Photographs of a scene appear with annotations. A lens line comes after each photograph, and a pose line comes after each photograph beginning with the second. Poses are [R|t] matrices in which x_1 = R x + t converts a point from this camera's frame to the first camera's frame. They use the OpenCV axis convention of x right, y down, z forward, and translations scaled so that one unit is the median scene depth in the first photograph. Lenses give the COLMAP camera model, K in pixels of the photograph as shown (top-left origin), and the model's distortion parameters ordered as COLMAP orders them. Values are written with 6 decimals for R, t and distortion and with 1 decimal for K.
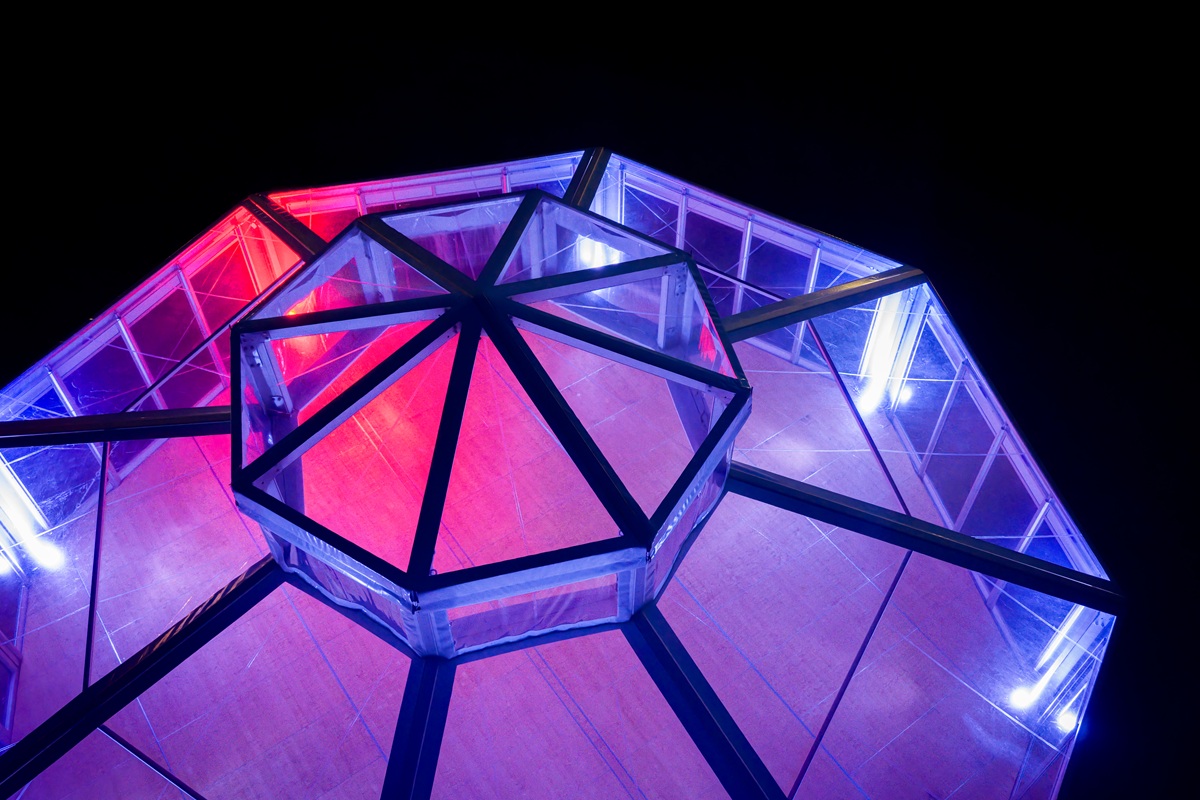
lens RADIAL K [[1067.6, 0, 600.0], [0, 1067.6, 400.0], [0, 0, 1]] dist [0.026582, 0.000302]
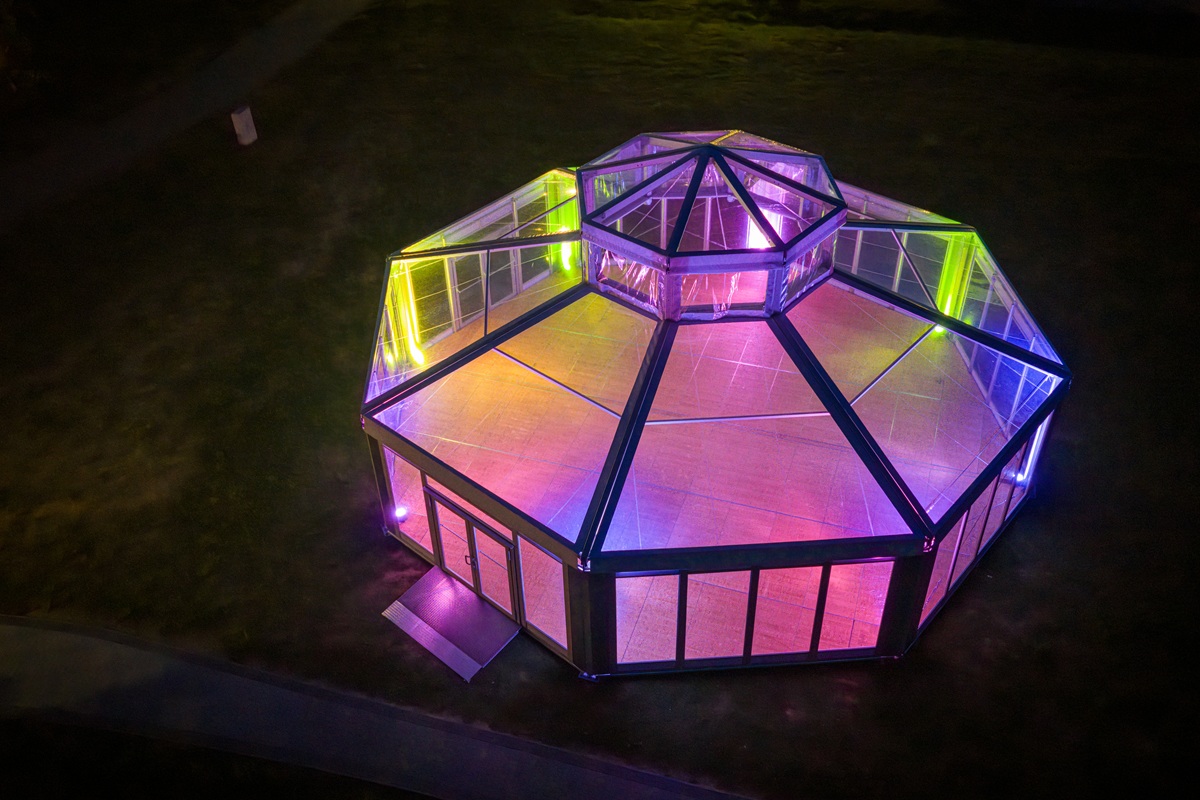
lens RADIAL K [[1067.6, 0, 600.0], [0, 1067.6, 400.0], [0, 0, 1]] dist [0.026582, 0.000302]
pose [[0.984650, 0.088608, -0.150377, 0.023573], [-0.114792, 0.977763, -0.175508, 0.618624], [0.131482, 0.190076, 0.972925, -0.734870]]
